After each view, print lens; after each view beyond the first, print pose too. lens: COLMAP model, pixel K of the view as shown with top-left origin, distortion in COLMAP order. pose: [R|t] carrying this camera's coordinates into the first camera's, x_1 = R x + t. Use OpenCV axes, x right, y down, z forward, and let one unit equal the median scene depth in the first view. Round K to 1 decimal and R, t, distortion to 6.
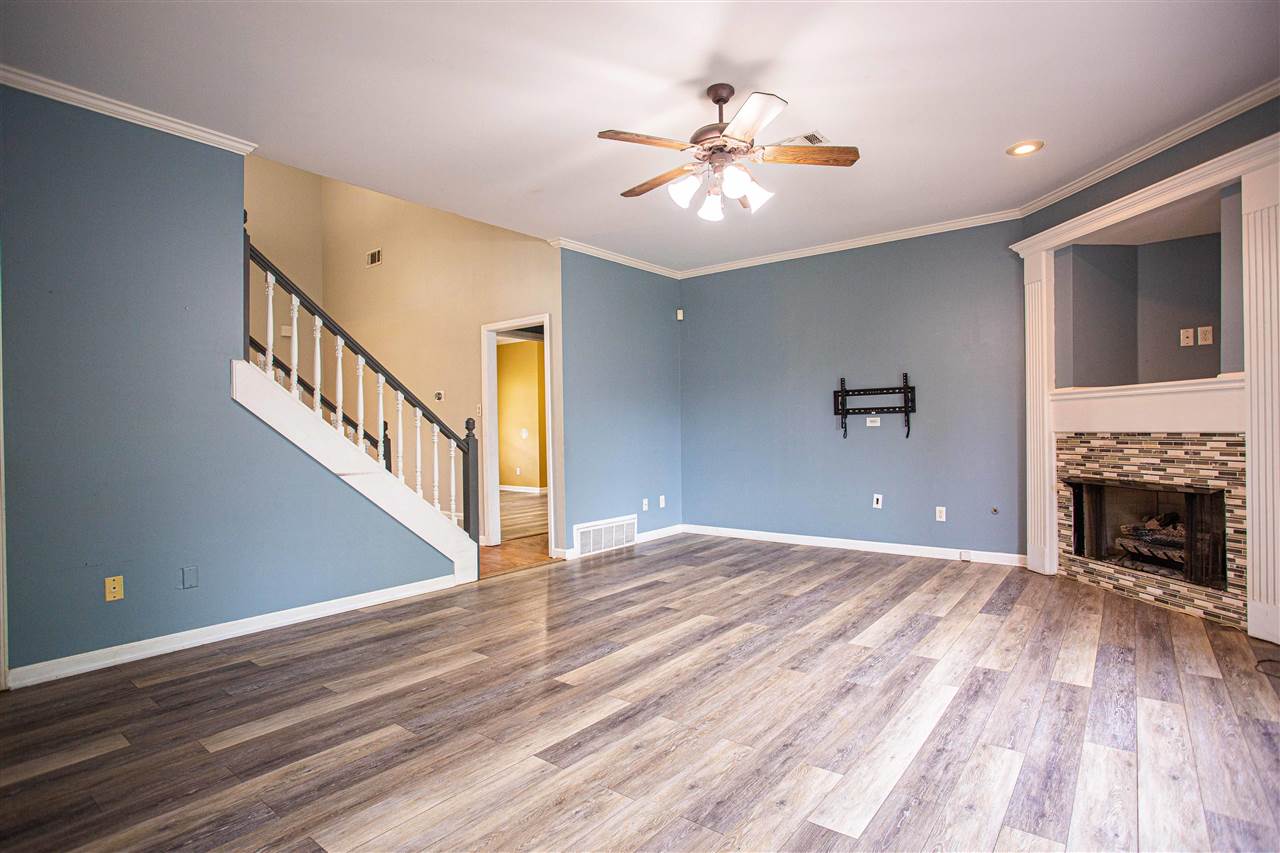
lens RADIAL K [[604.1, 0, 636.4], [0, 604.1, 428.9], [0, 0, 1]] dist [-0.064093, 0.022063]
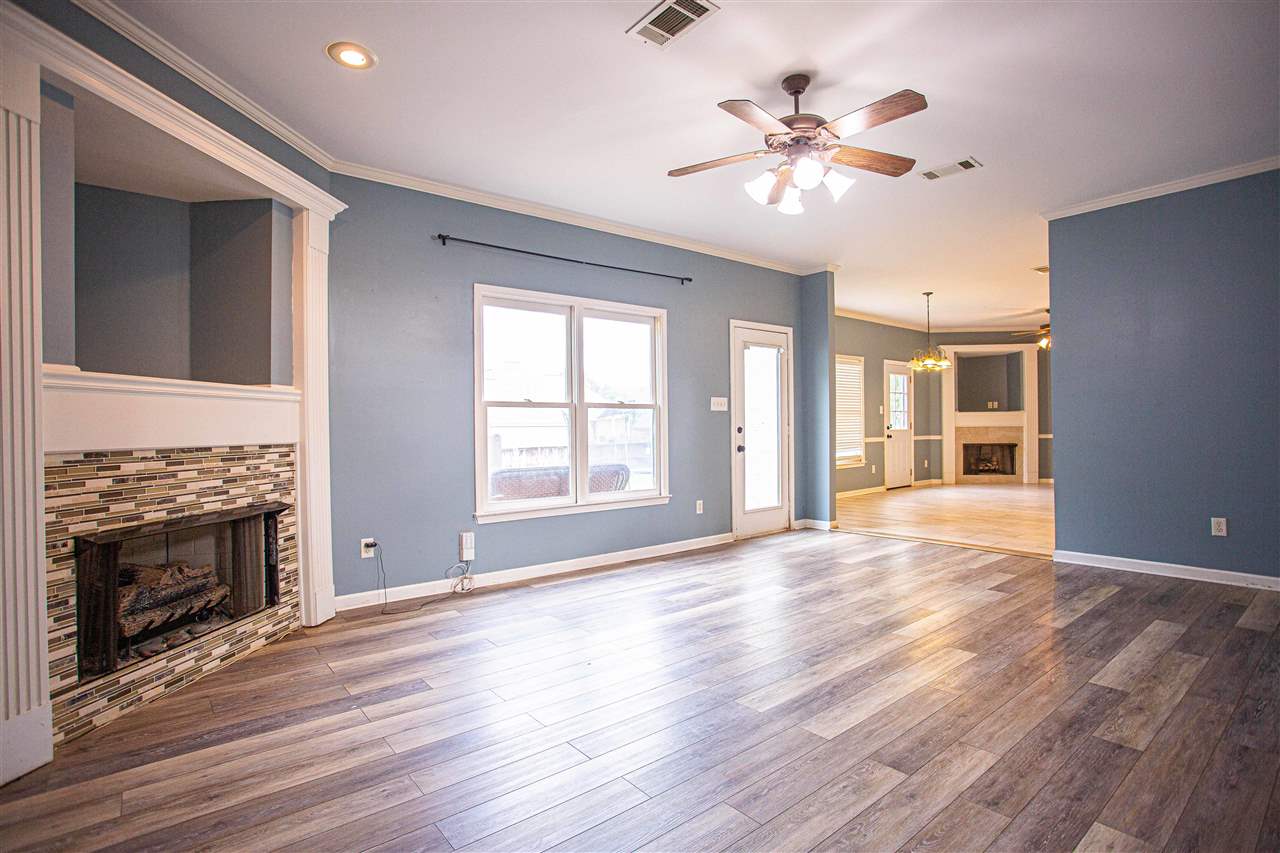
lens RADIAL K [[630.9, 0, 640.0], [0, 630.9, 426.5], [0, 0, 1]] dist [-0.040472, 0.024726]
pose [[-0.977951, 0.028734, 0.206848, 0.169870], [0.027940, 0.999587, -0.006759, 0.000787], [-0.206956, -0.000830, -0.978350, 1.779532]]
